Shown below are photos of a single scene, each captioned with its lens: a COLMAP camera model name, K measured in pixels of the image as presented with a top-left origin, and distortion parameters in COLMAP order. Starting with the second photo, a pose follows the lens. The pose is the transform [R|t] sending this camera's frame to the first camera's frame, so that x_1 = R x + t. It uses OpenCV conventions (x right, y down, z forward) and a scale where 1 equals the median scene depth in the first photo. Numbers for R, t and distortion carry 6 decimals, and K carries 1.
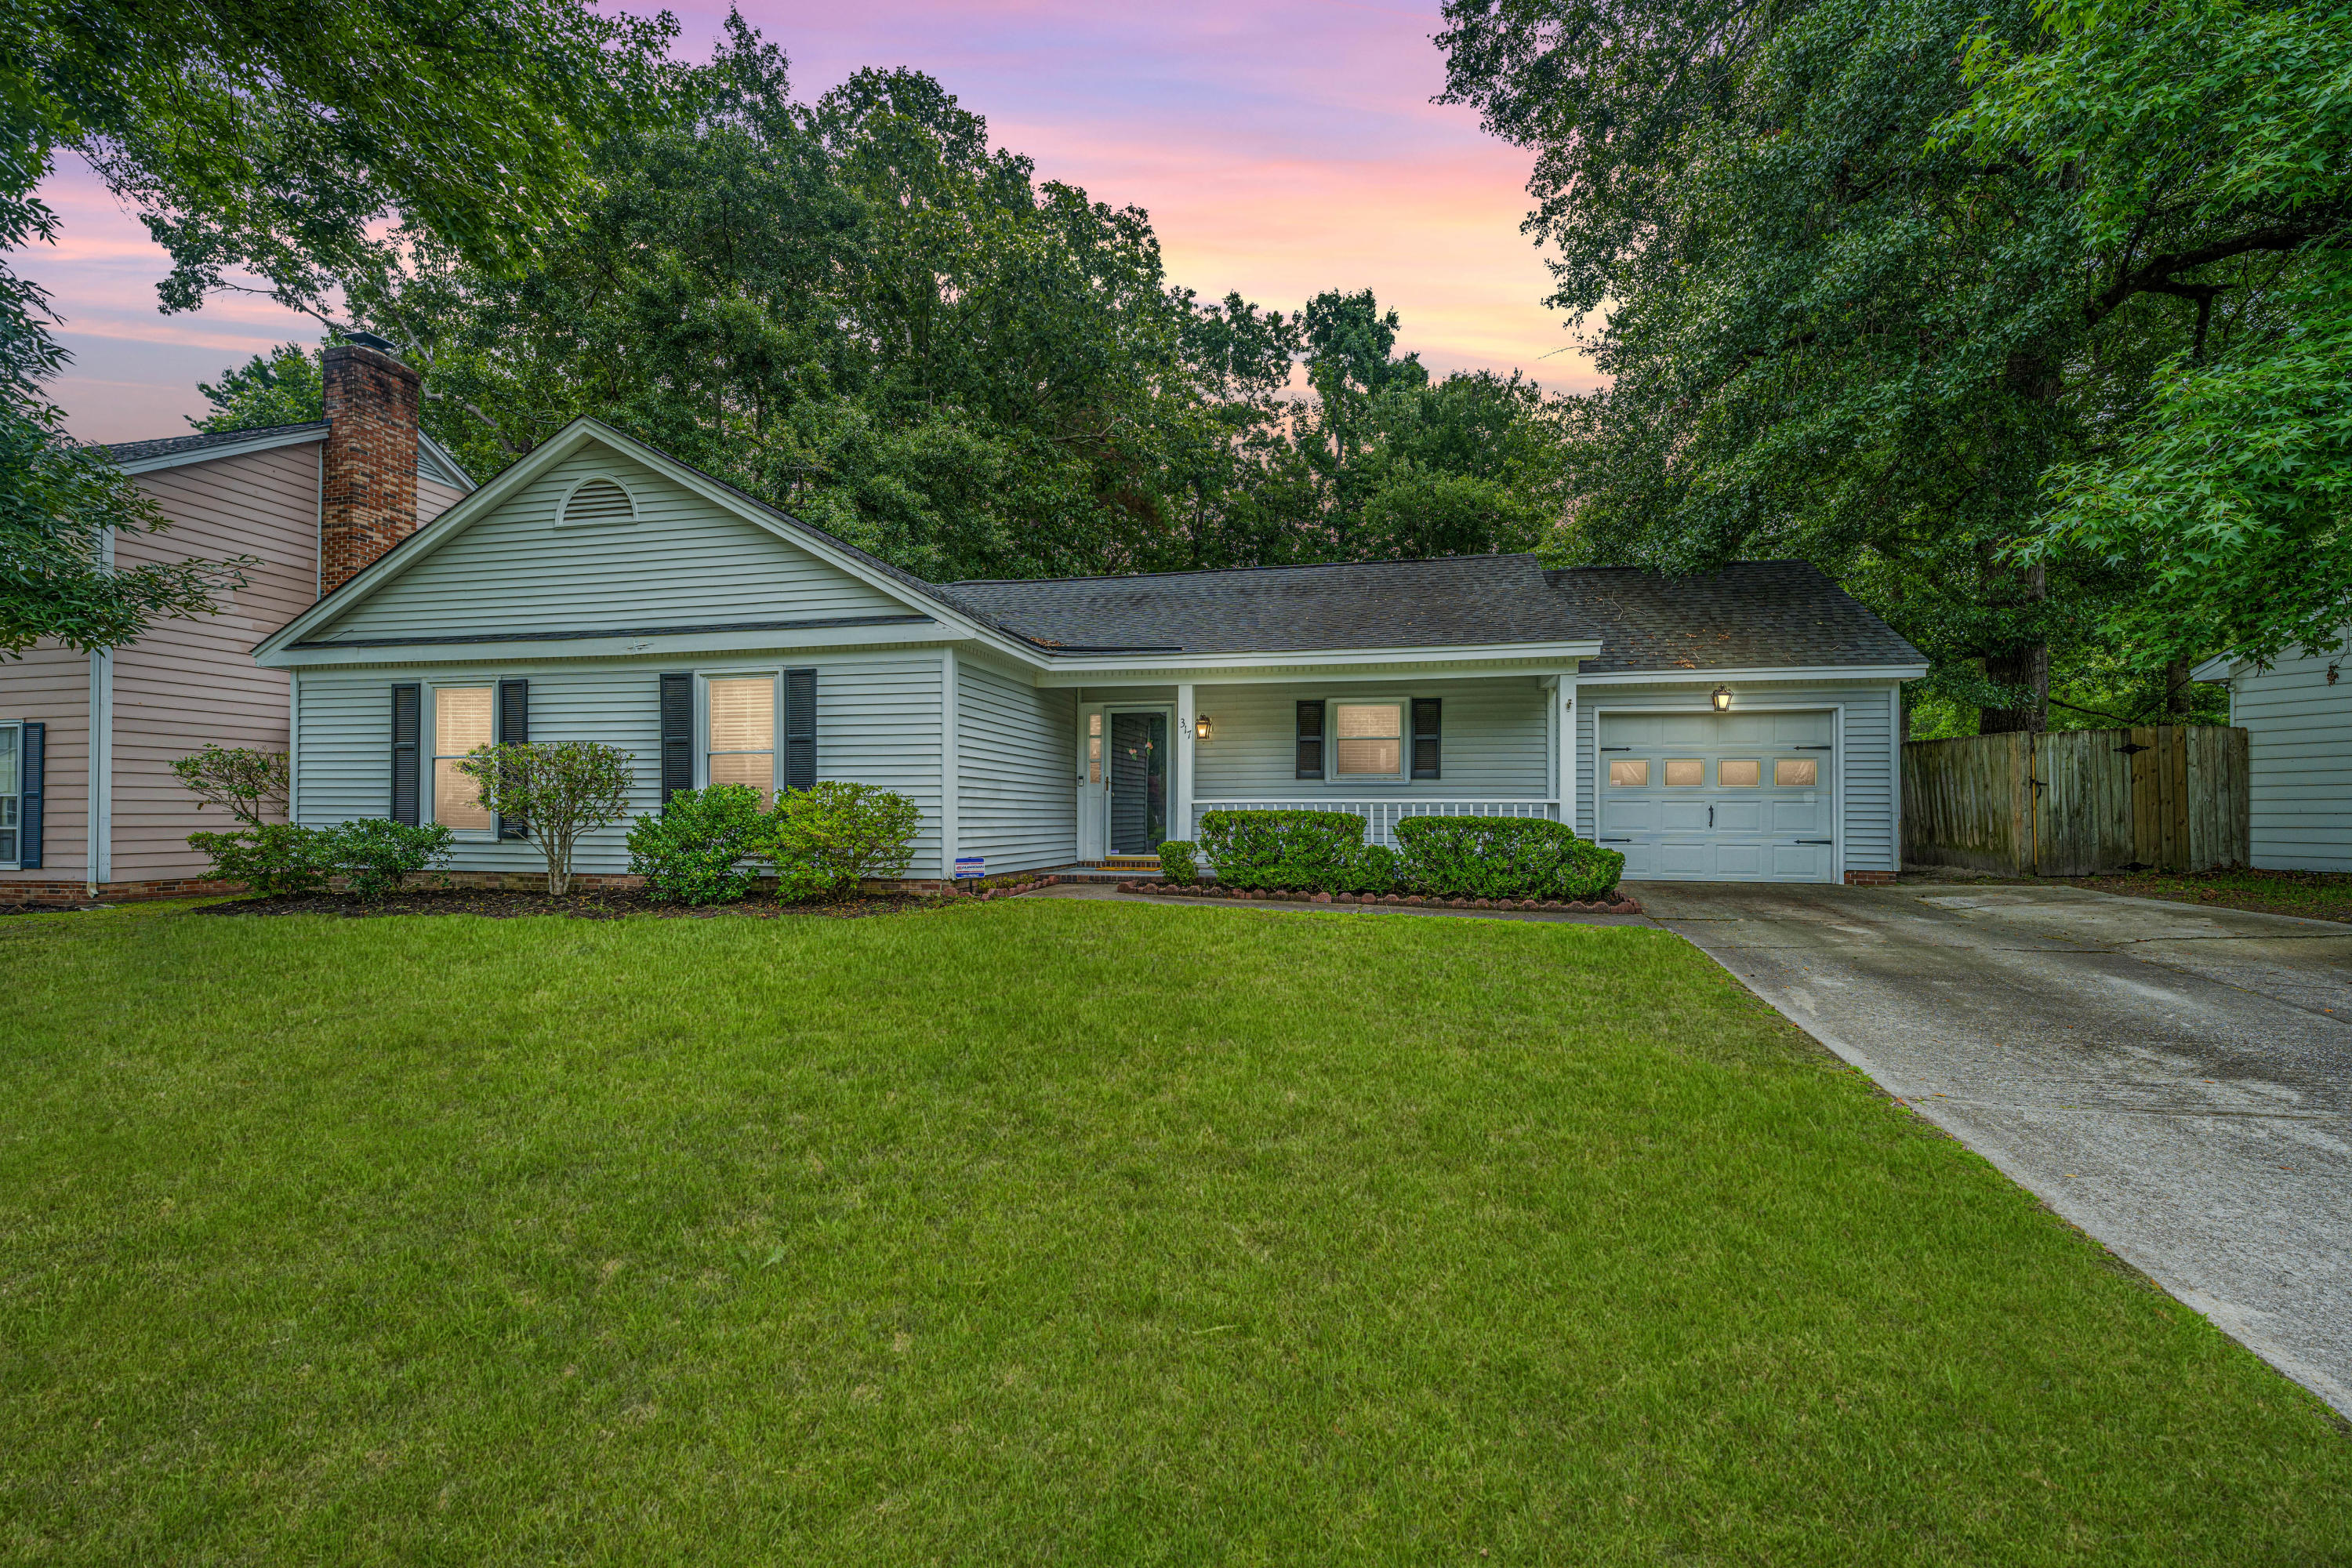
lens RADIAL K [[944.7, 0, 1182.2], [0, 944.7, 791.3], [0, 0, 1]] dist [-0.001497, 0.000057]
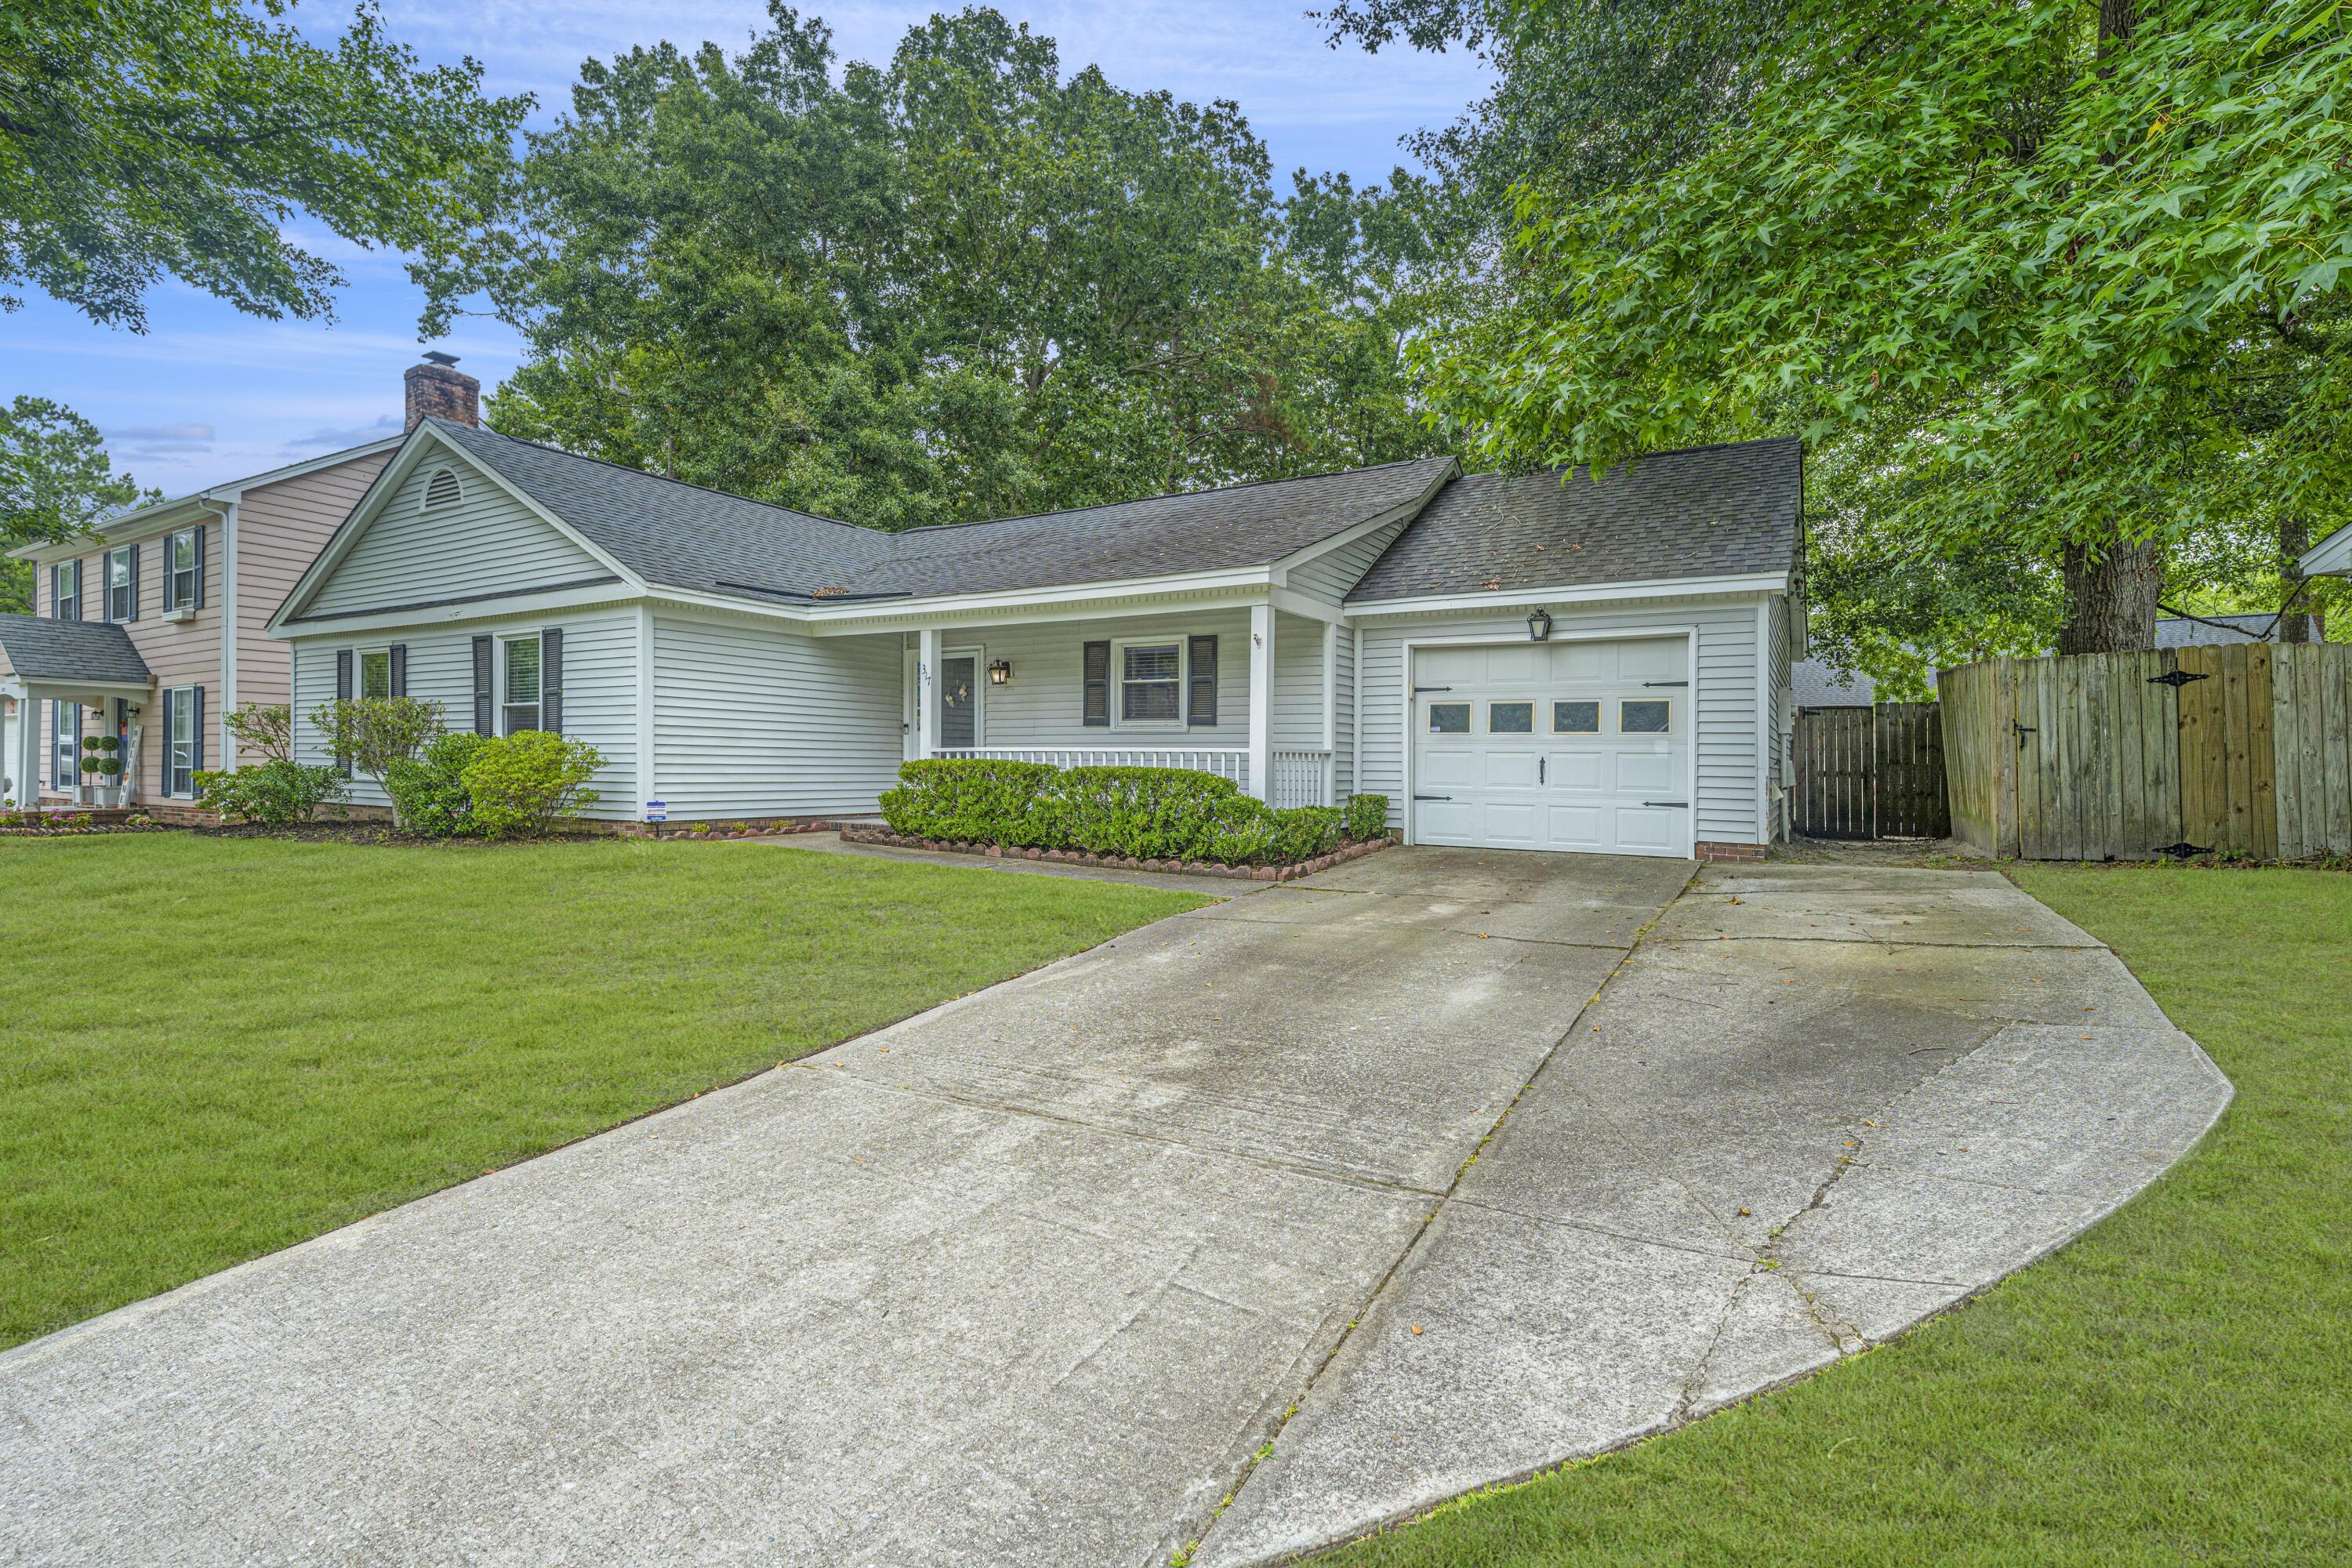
lens RADIAL K [[1044.4, 0, 1144.0], [0, 1044.4, 741.3], [0, 0, 1]] dist [0.000599, 0.000504]
pose [[0.950223, 0.000928, -0.311568, 0.538450], [-0.000623, 0.999999, 0.001078, 0.000775], [0.311569, -0.000831, 0.950223, 0.043861]]
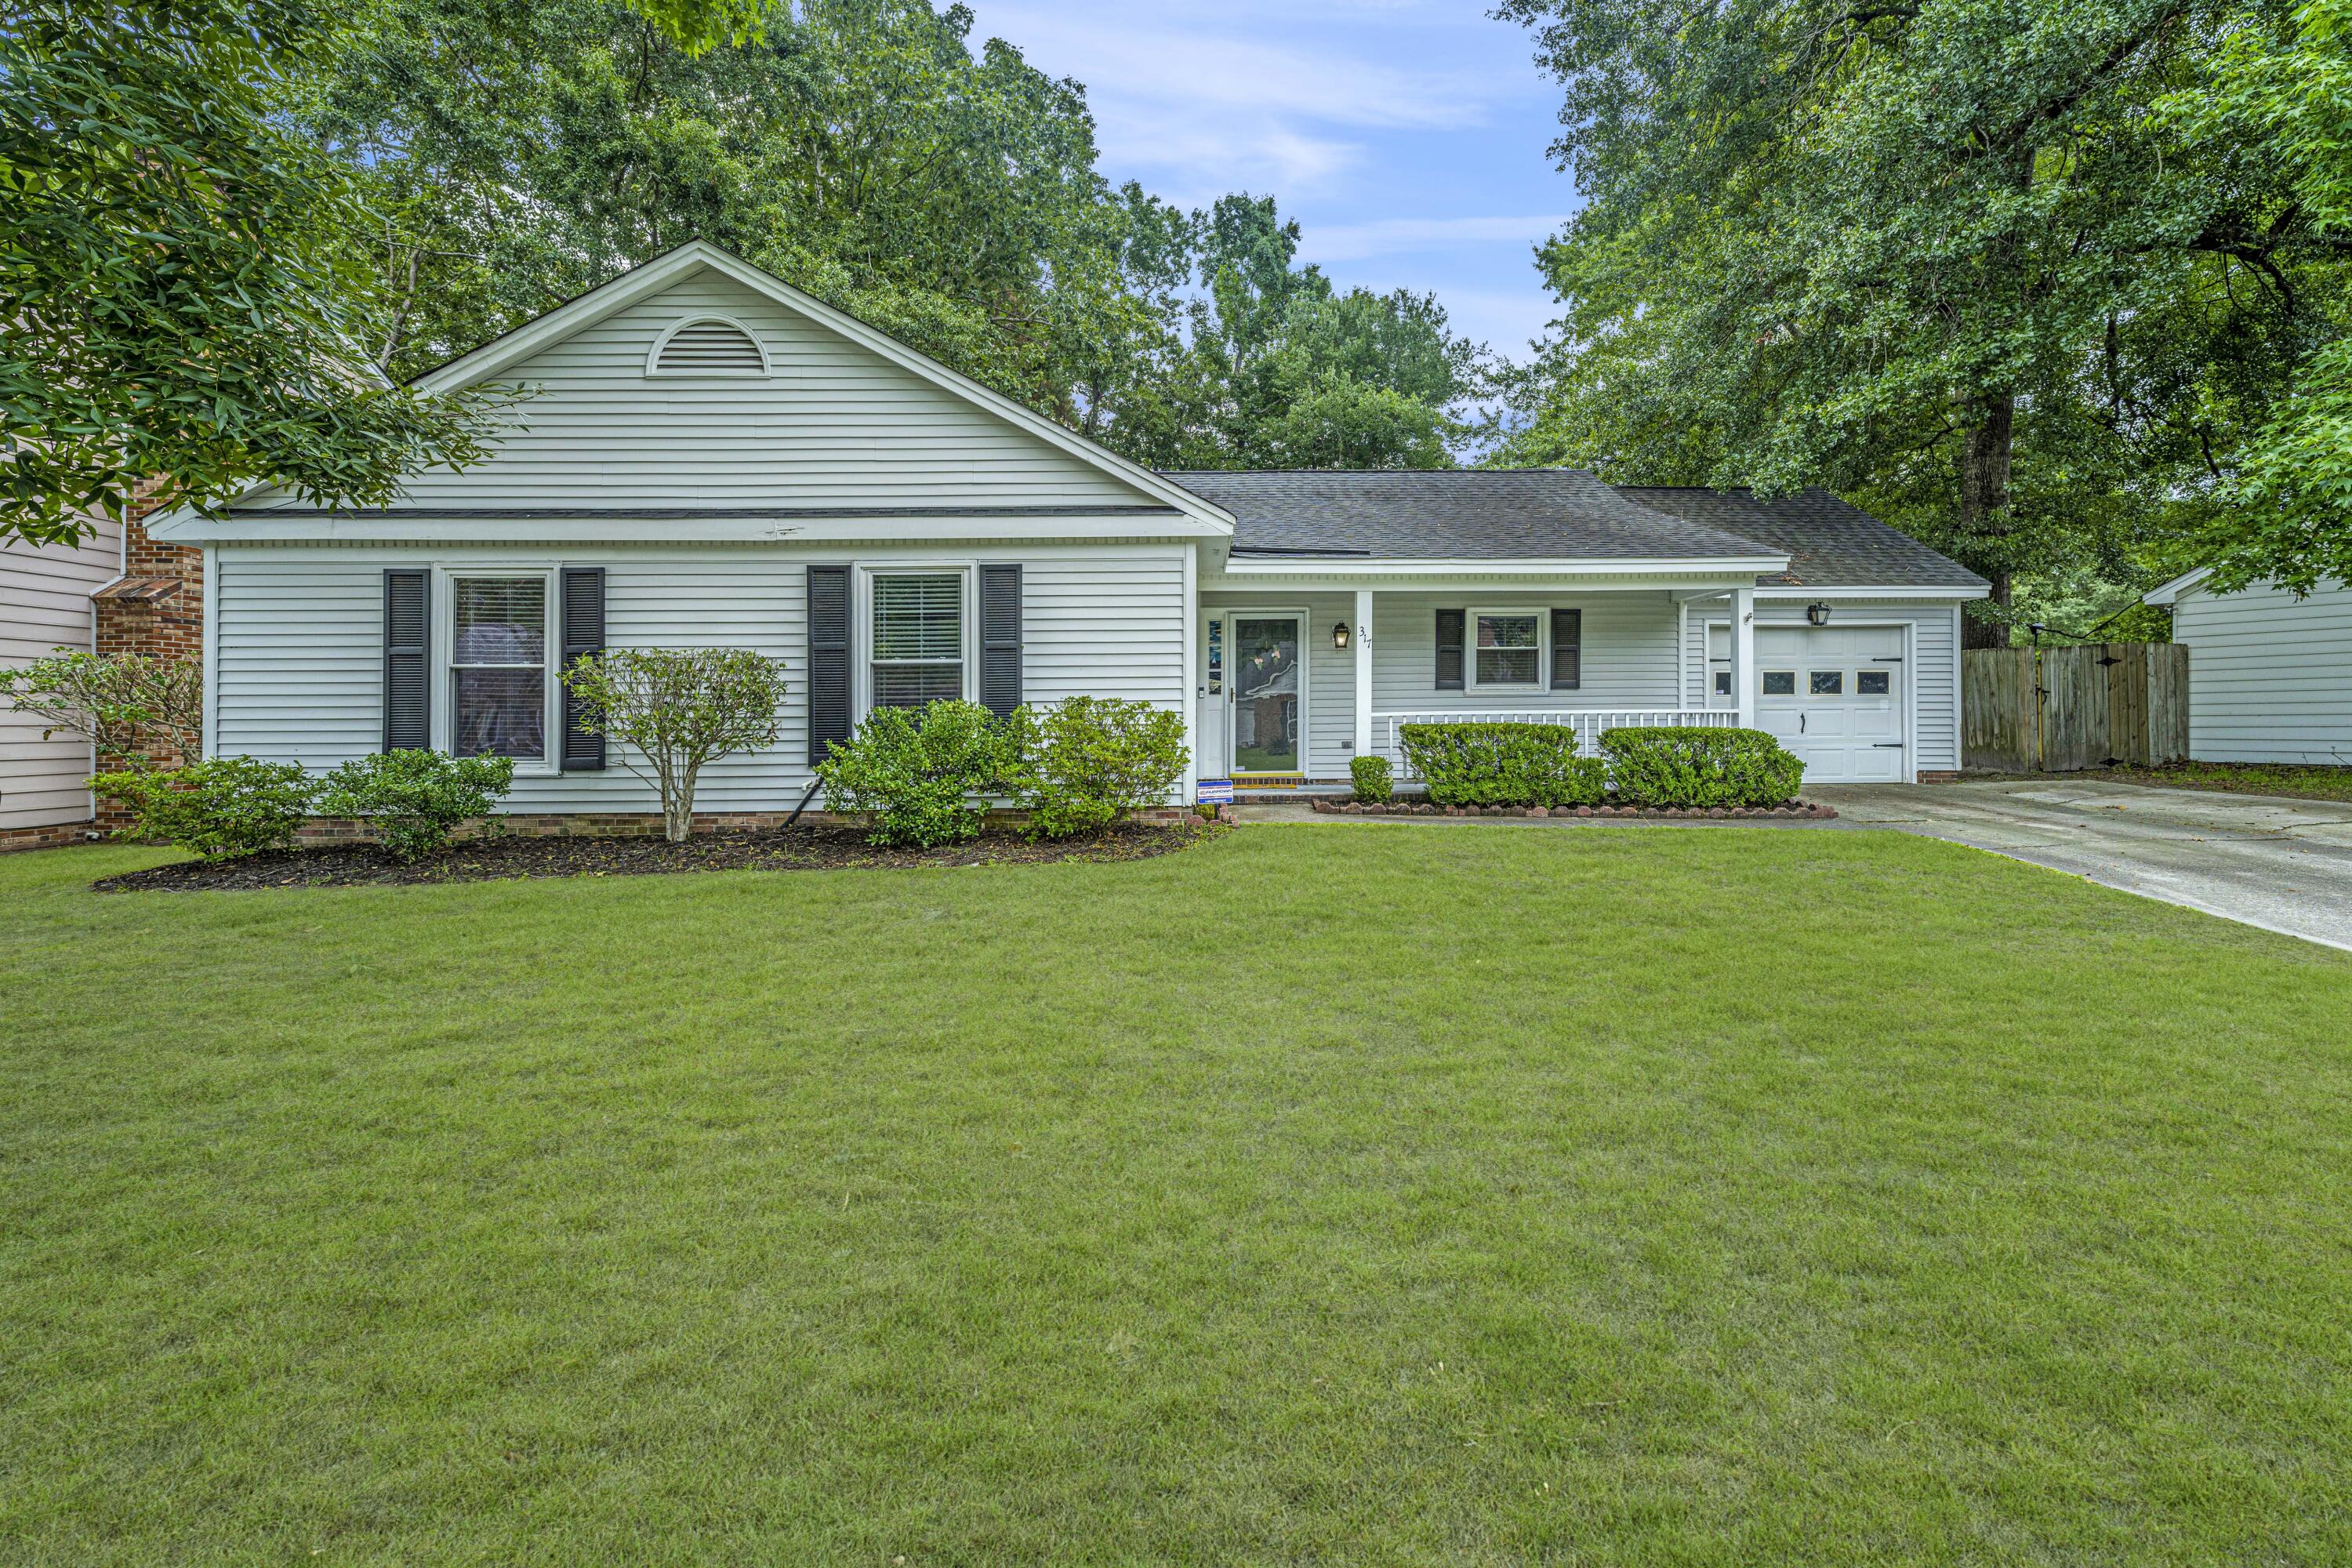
lens RADIAL K [[958.4, 0, 1228.4], [0, 958.4, 702.0], [0, 0, 1]] dist [-0.002014, 0.000570]
pose [[0.972707, -0.006875, 0.231935, -0.342888], [0.005939, 0.999971, 0.004734, -0.006774], [-0.231961, -0.003227, 0.972720, 0.096067]]
